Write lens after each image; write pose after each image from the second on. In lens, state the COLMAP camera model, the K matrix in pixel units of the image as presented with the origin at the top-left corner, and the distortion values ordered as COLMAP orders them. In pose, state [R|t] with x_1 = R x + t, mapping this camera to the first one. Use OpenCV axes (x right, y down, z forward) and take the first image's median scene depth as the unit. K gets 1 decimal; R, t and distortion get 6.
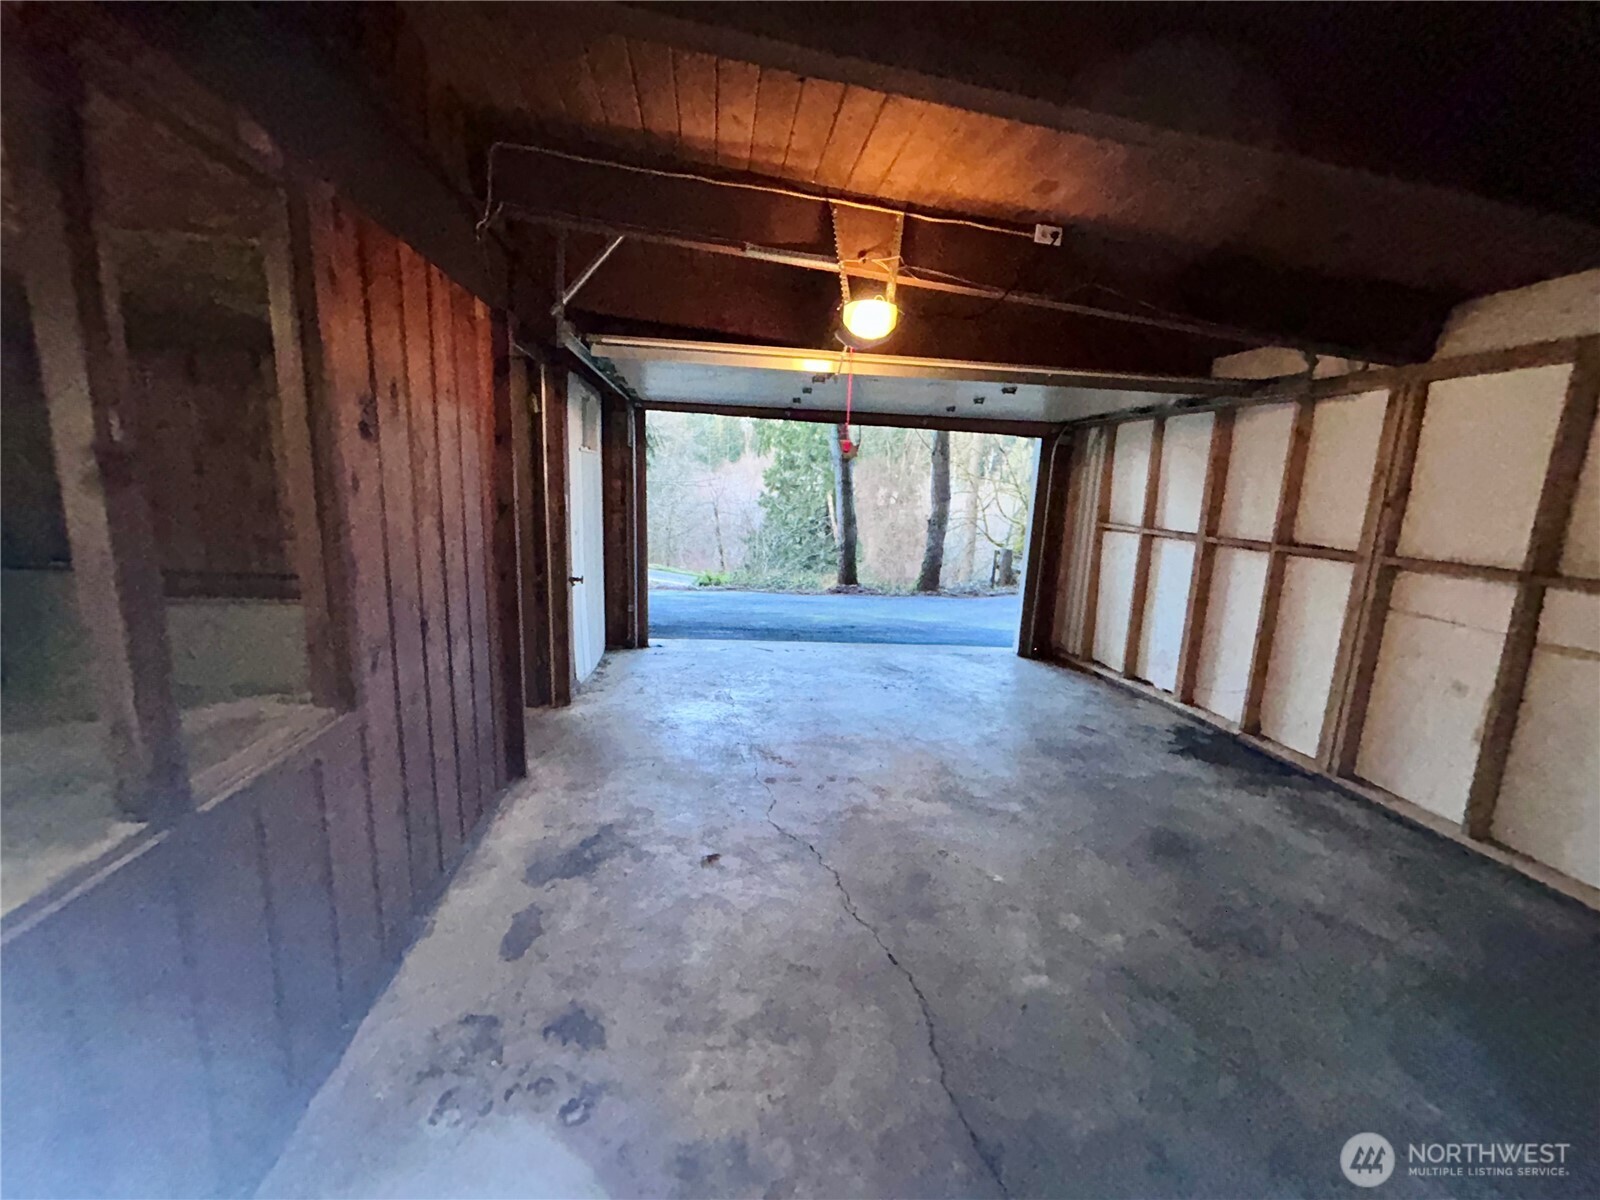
lens RADIAL K [[640.7, 0, 796.0], [0, 640.7, 600.5], [0, 0, 1]] dist [-0.000968, 0.000949]
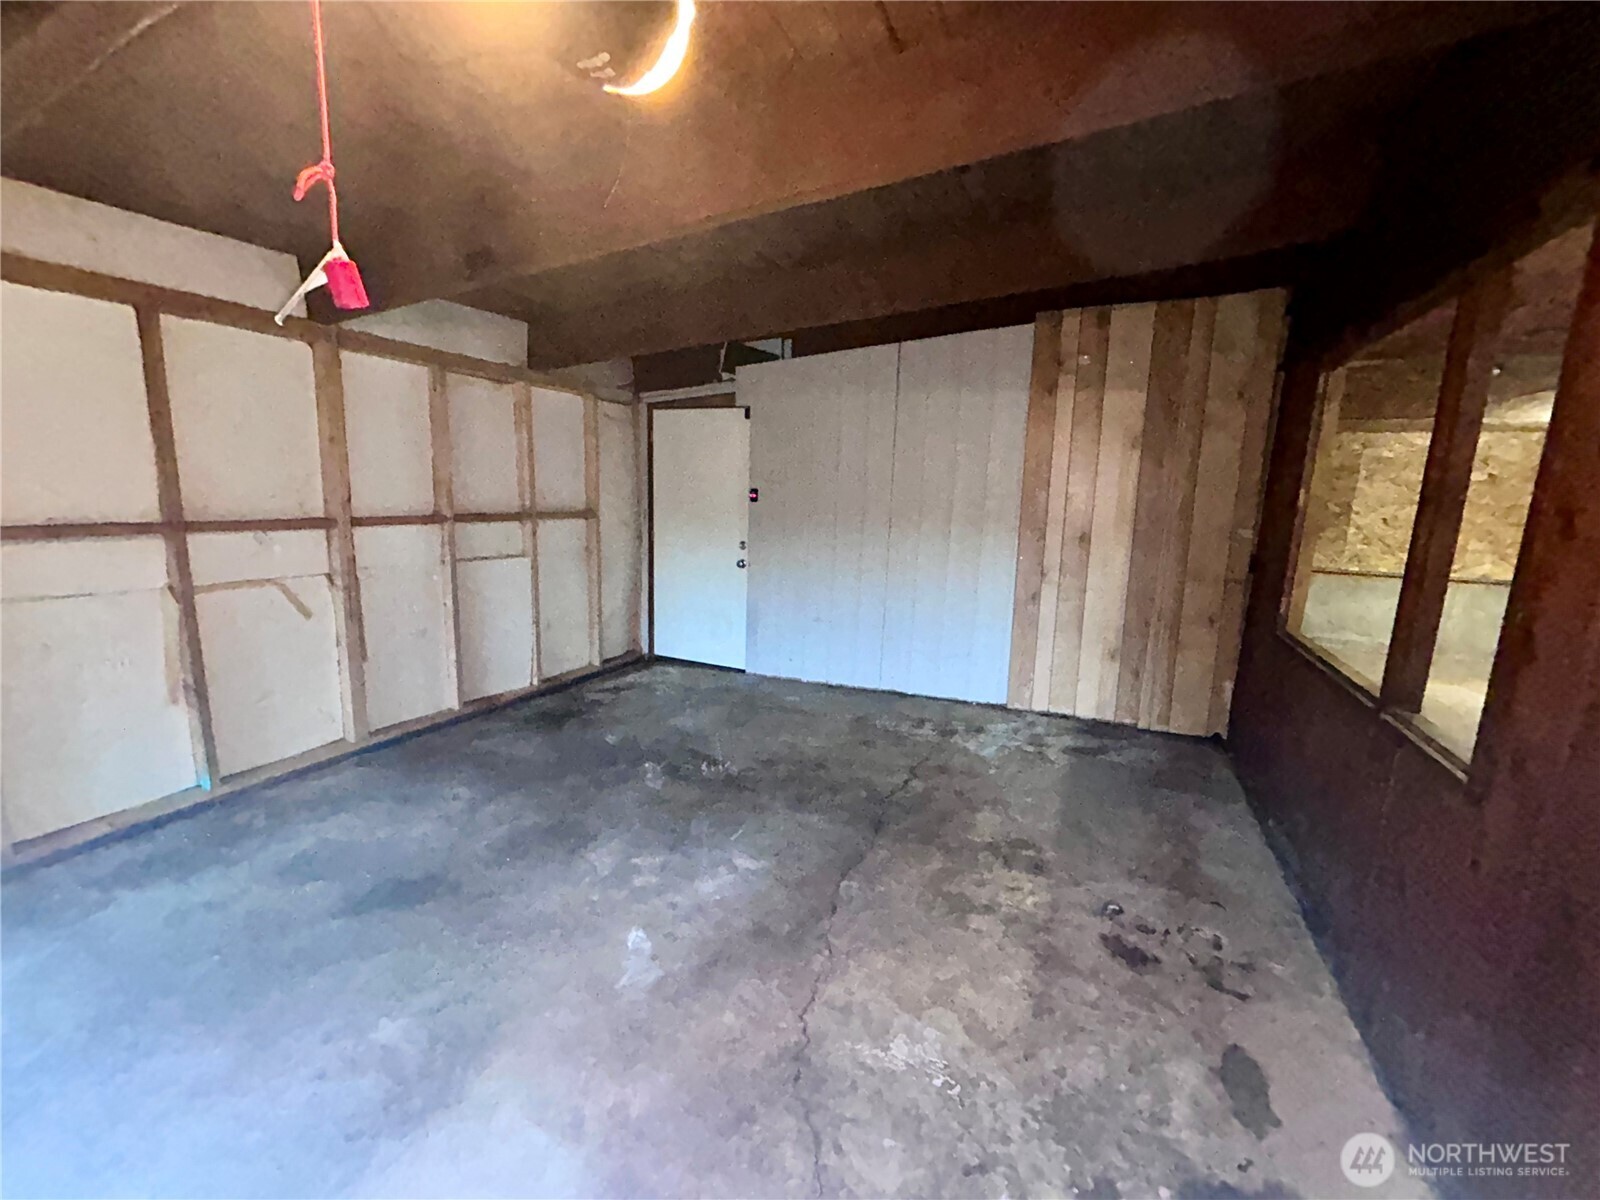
lens RADIAL K [[640.7, 0, 791.5], [0, 640.7, 592.2], [0, 0, 1]] dist [-0.000968, 0.000949]
pose [[-0.837071, -0.153630, 0.525081, -0.285707], [0.037537, 0.941374, 0.335270, -0.329302], [-0.545805, 0.300355, -0.782230, 1.756898]]
